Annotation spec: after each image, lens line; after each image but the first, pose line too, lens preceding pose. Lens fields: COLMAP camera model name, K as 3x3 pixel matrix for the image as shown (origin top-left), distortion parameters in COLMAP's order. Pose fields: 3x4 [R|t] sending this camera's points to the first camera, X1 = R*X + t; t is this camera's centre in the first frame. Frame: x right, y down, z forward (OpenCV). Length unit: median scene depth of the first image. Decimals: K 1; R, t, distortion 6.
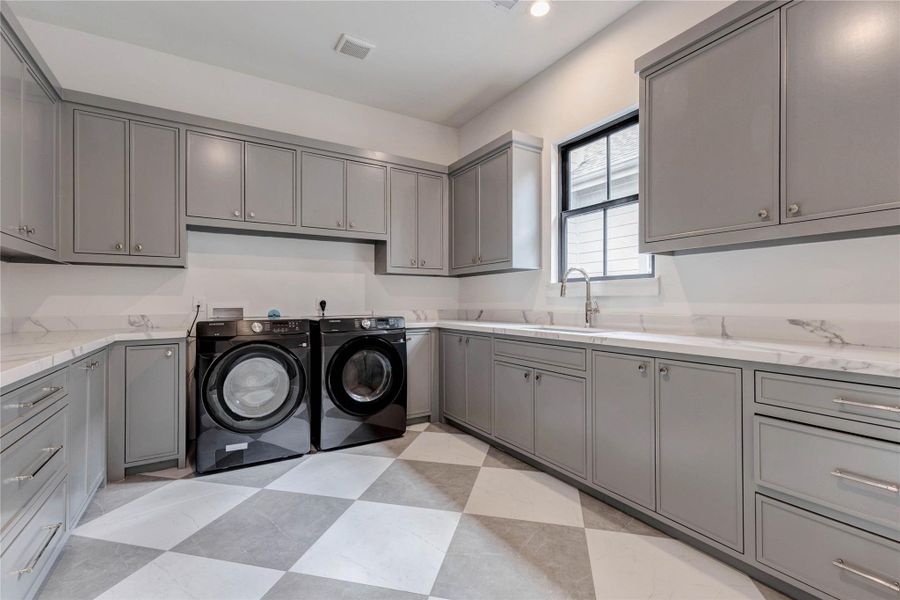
lens RADIAL K [[412.6, 0, 453.2], [0, 412.6, 300.6], [0, 0, 1]] dist [0.019695, -0.002724]
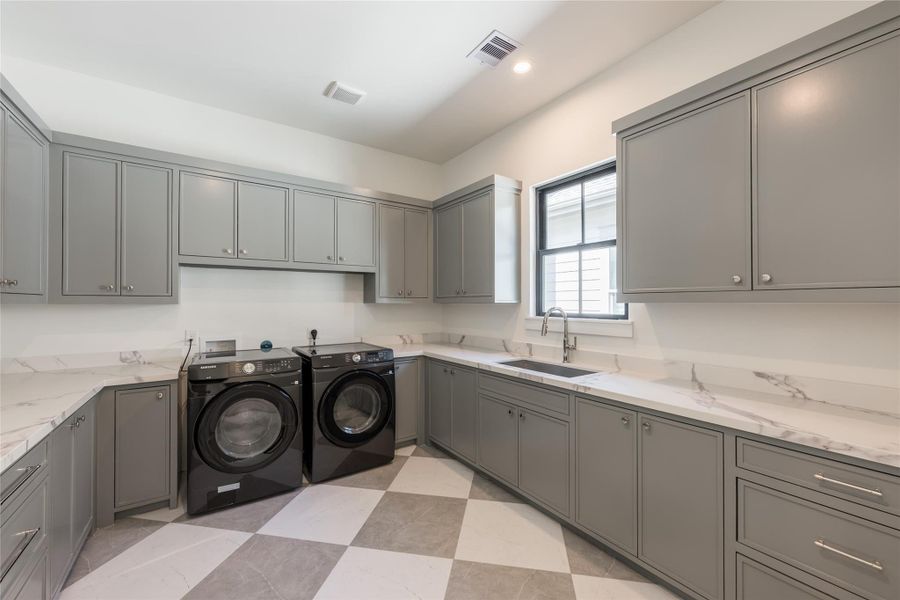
lens RADIAL K [[356.1, 0, 444.4], [0, 356.1, 281.7], [0, 0, 1]] dist [0.003097, 0.000096]
pose [[0.998335, 0.002491, 0.057621, -0.044298], [-0.002603, 0.999995, 0.001873, -0.149951], [-0.057616, -0.002020, 0.998337, 0.095441]]
